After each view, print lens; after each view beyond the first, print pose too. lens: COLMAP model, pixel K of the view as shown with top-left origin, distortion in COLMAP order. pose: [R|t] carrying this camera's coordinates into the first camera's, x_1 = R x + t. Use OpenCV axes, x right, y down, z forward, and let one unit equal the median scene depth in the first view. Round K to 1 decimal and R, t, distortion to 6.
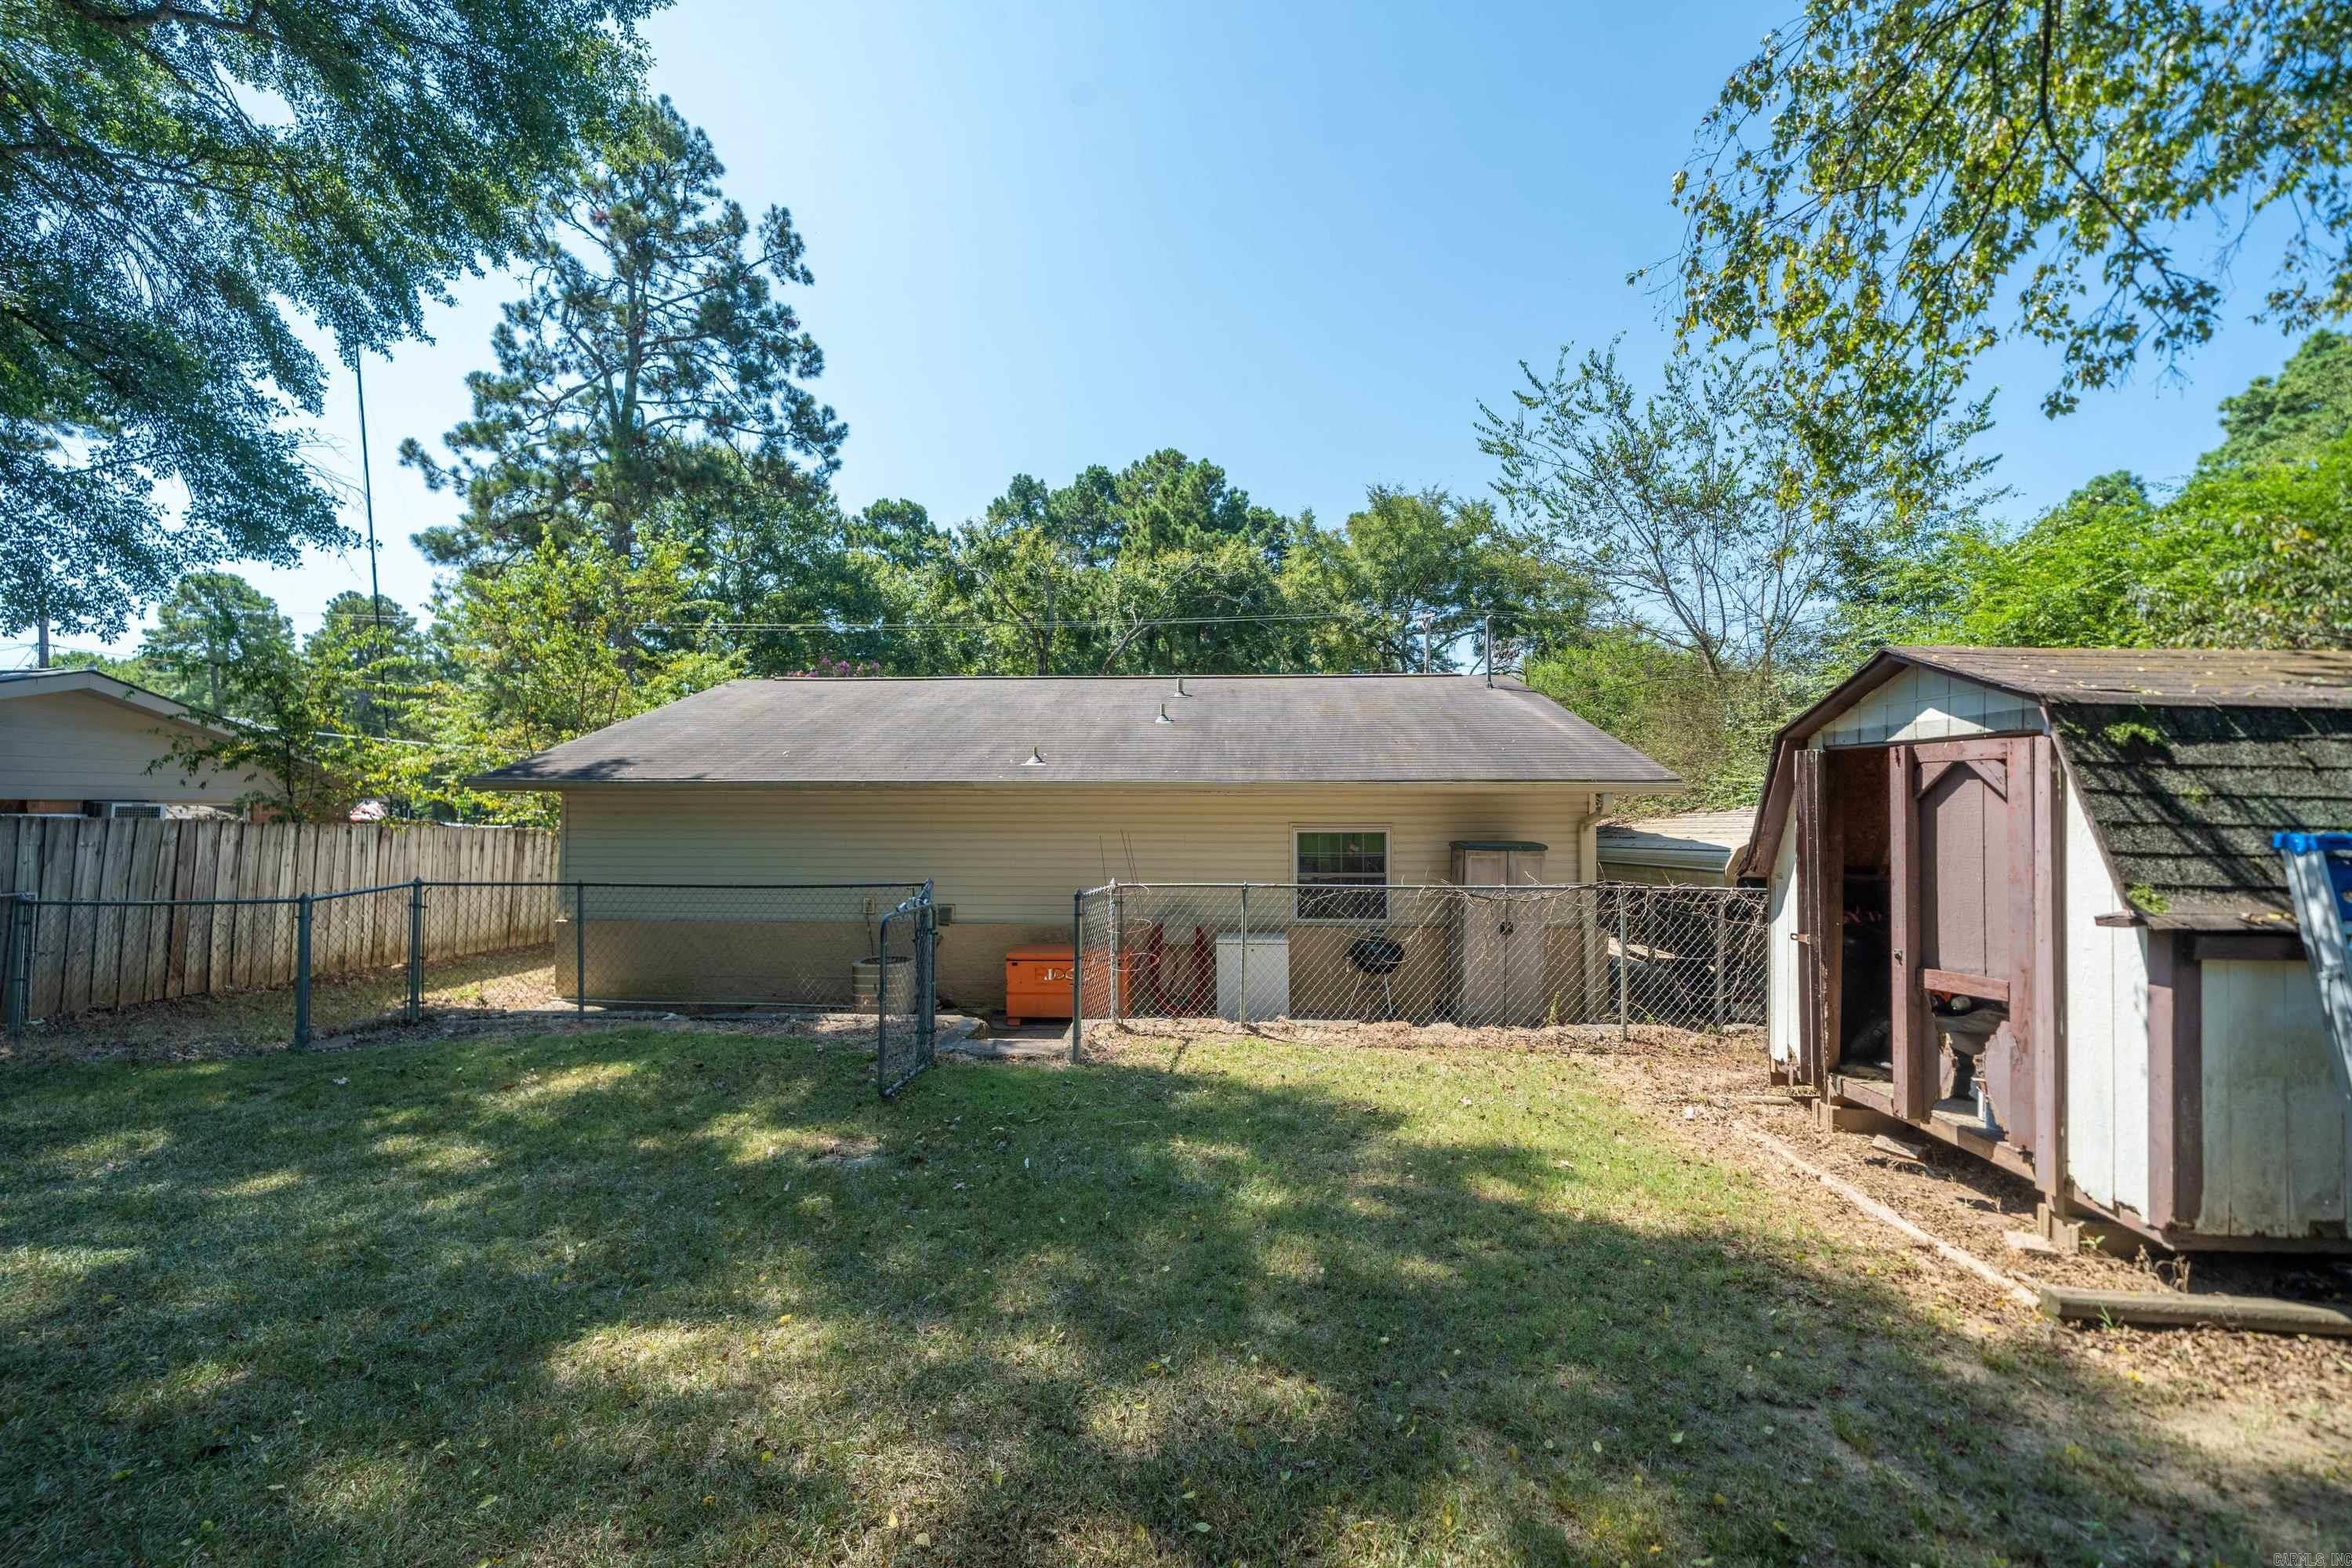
lens RADIAL K [[973.4, 0, 1207.6], [0, 973.4, 788.5], [0, 0, 1]] dist [0.002090, -0.000603]
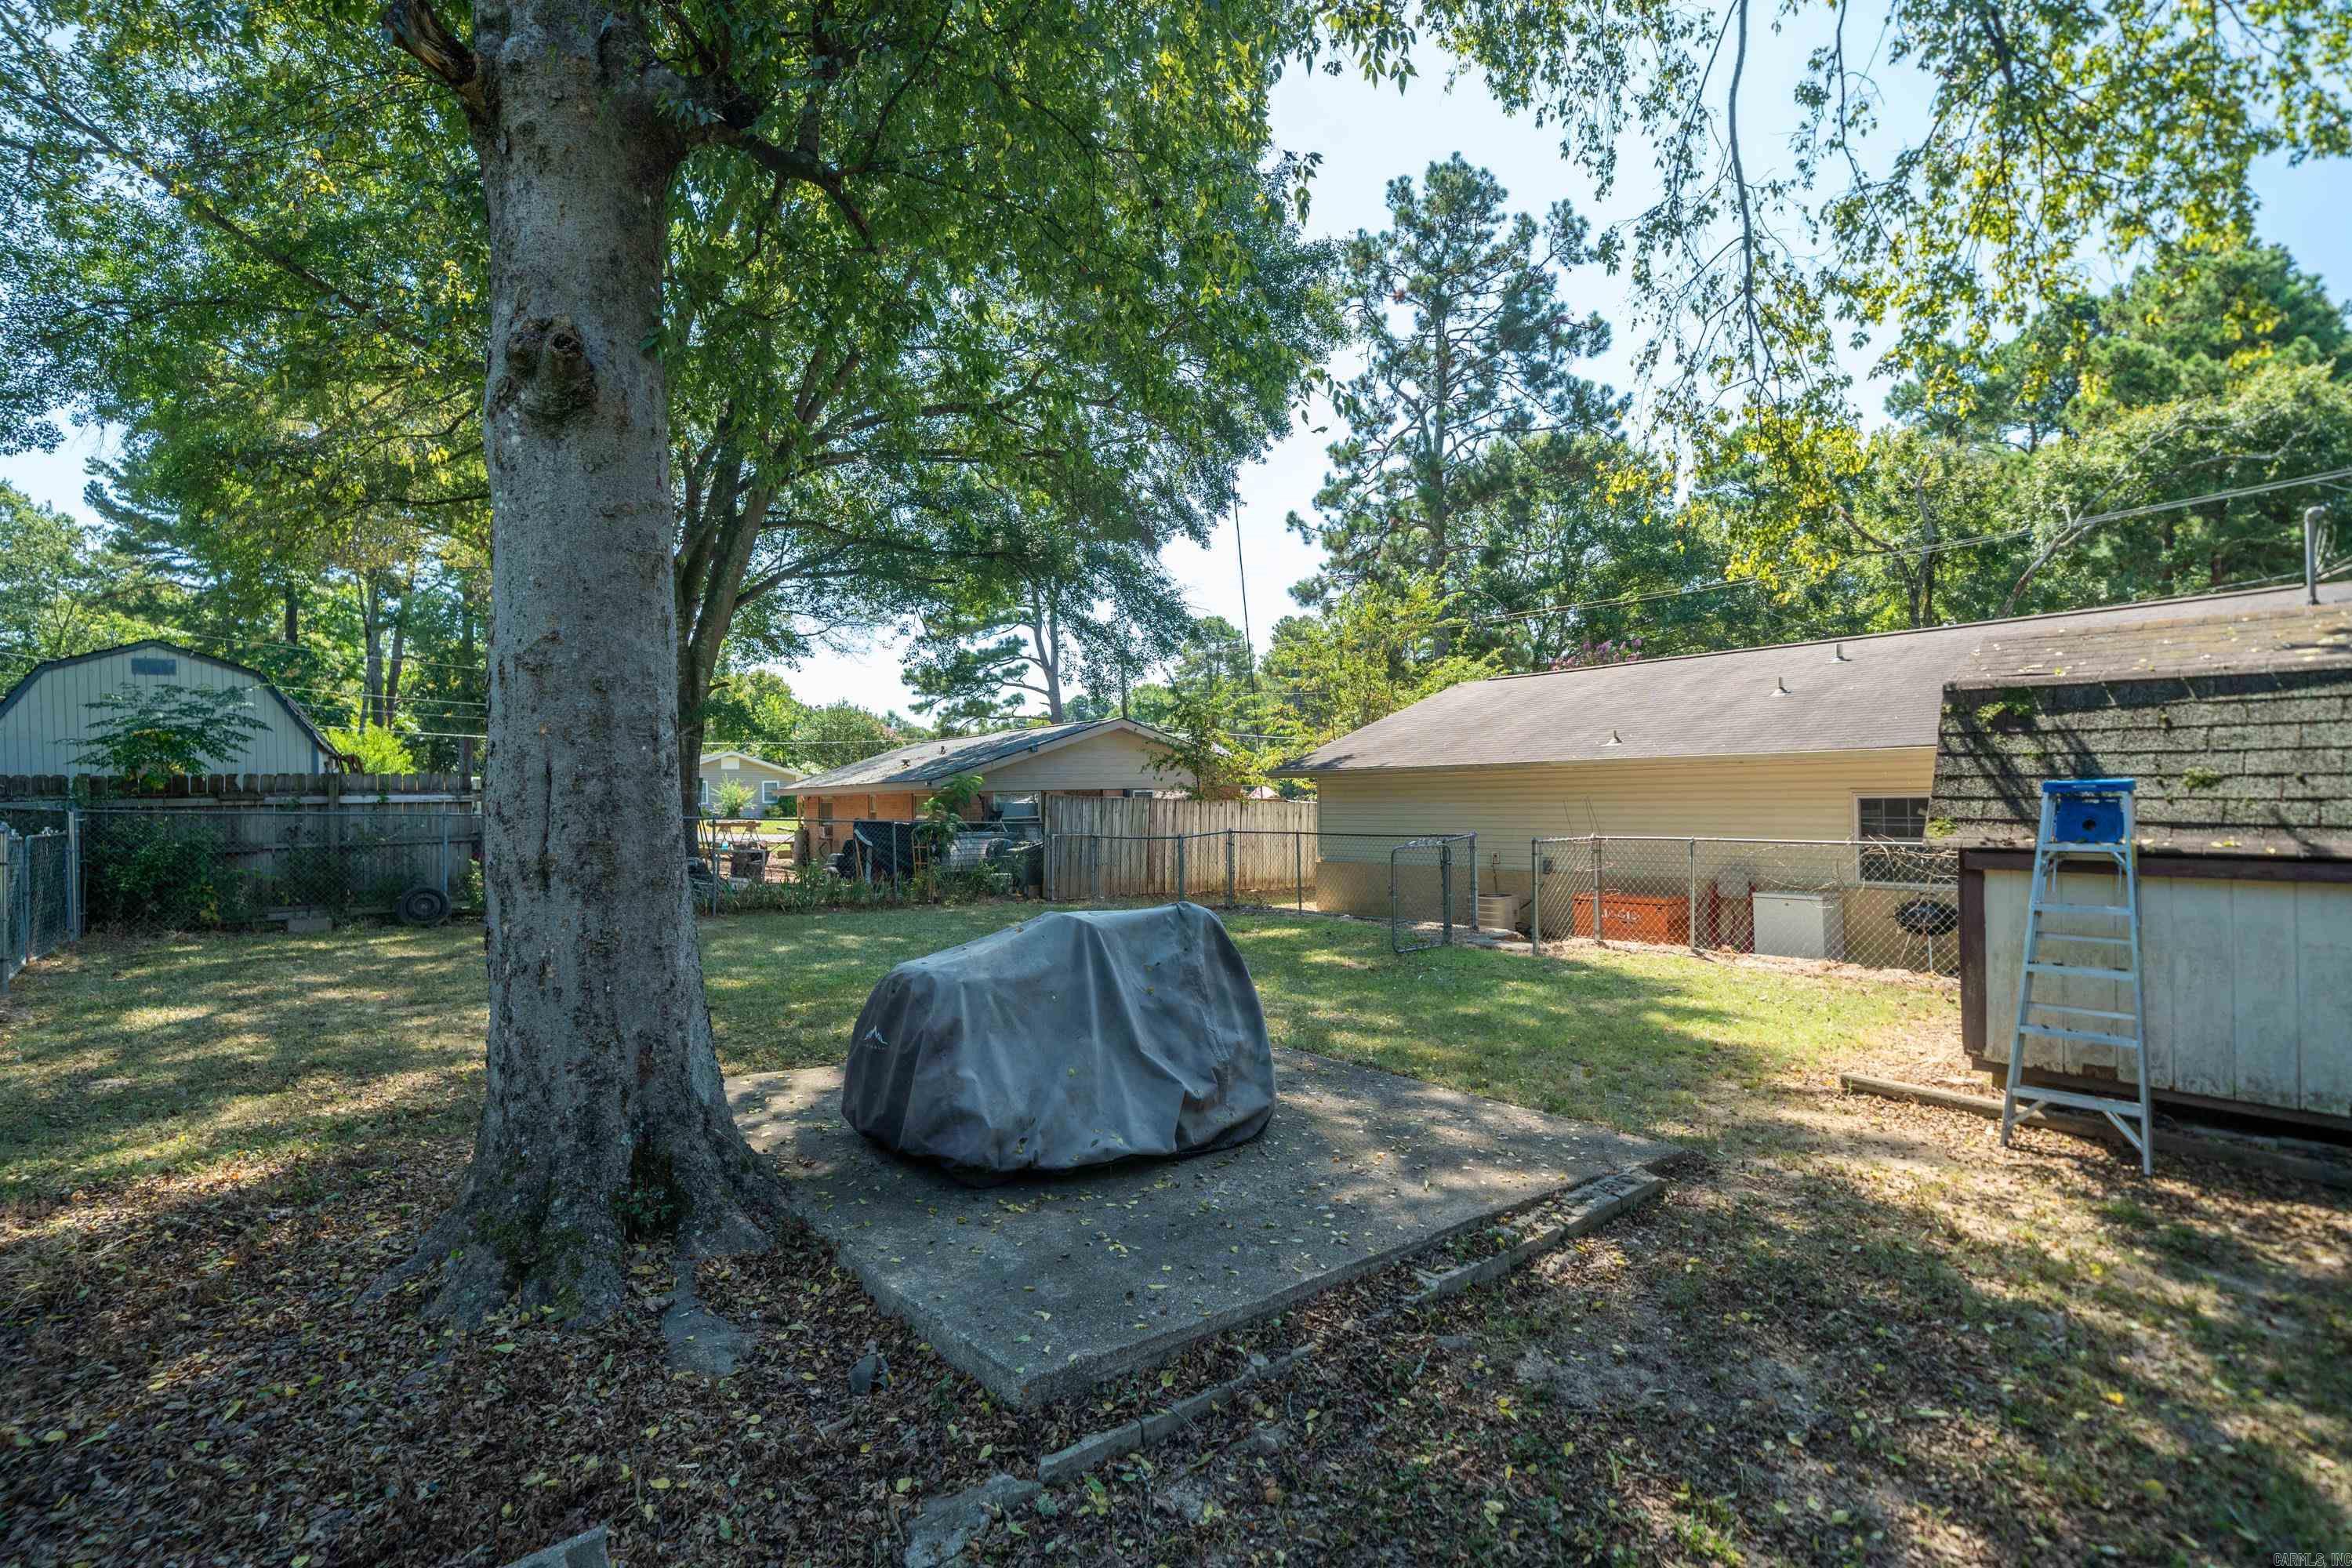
lens RADIAL K [[1117.3, 0, 1173.5], [0, 1117.3, 781.0], [0, 0, 1]] dist [0.002777, -0.000096]
pose [[0.662694, -0.023729, -0.748514, 0.193381], [0.036185, 0.999345, 0.000356, 0.000121], [0.748016, -0.027321, 0.663118, -0.128569]]
